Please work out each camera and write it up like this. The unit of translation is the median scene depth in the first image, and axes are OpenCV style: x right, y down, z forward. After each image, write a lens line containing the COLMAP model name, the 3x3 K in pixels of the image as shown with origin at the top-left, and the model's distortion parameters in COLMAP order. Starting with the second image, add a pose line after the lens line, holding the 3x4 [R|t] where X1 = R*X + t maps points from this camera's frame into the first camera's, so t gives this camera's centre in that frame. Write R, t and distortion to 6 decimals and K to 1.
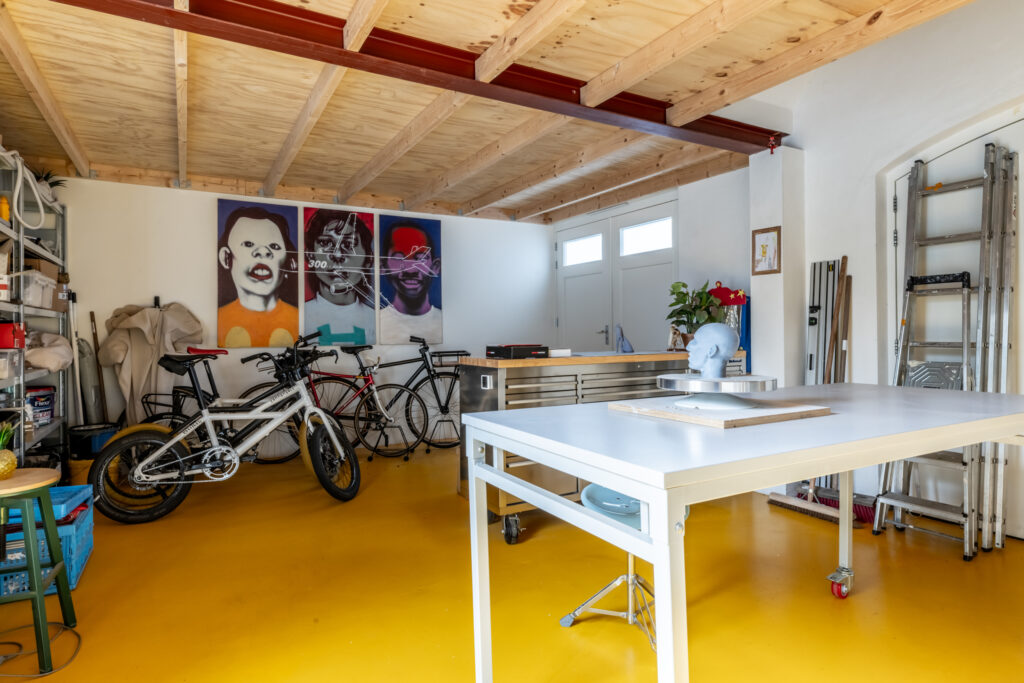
lens RADIAL K [[587.3, 0, 514.8], [0, 587.3, 336.2], [0, 0, 1]] dist [-0.006019, -0.000167]
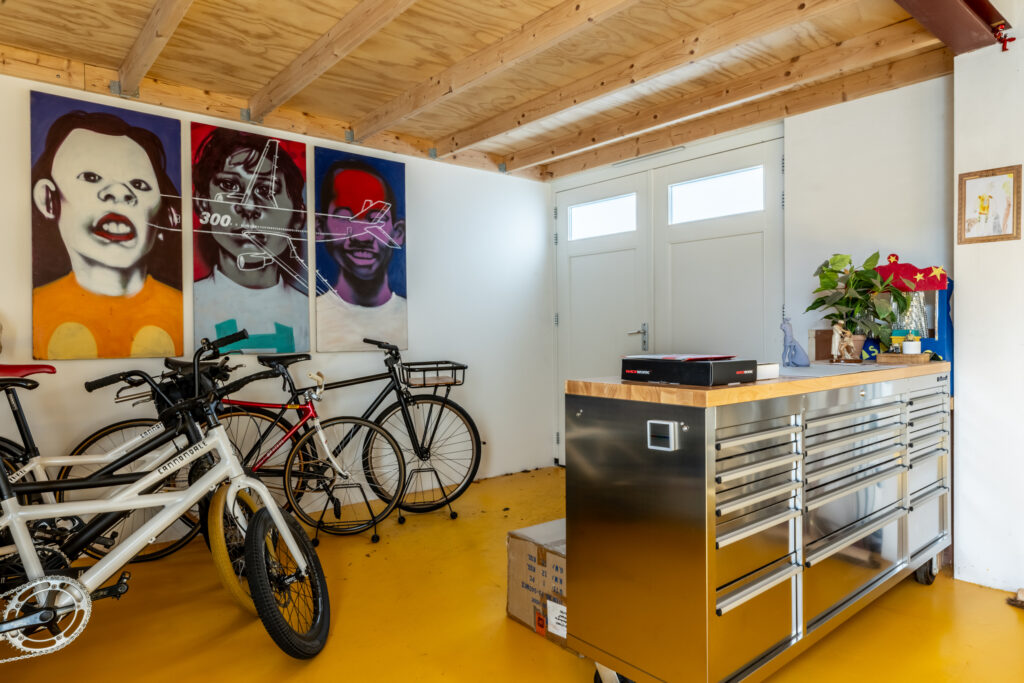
lens RADIAL K [[655.9, 0, 510.6], [0, 655.9, 346.1], [0, 0, 1]] dist [0.001057, -0.000850]
pose [[0.985723, -0.002237, 0.168358, -0.156781], [0.000282, 0.999932, 0.011637, -0.000768], [-0.168373, -0.011424, 0.985657, 0.295287]]
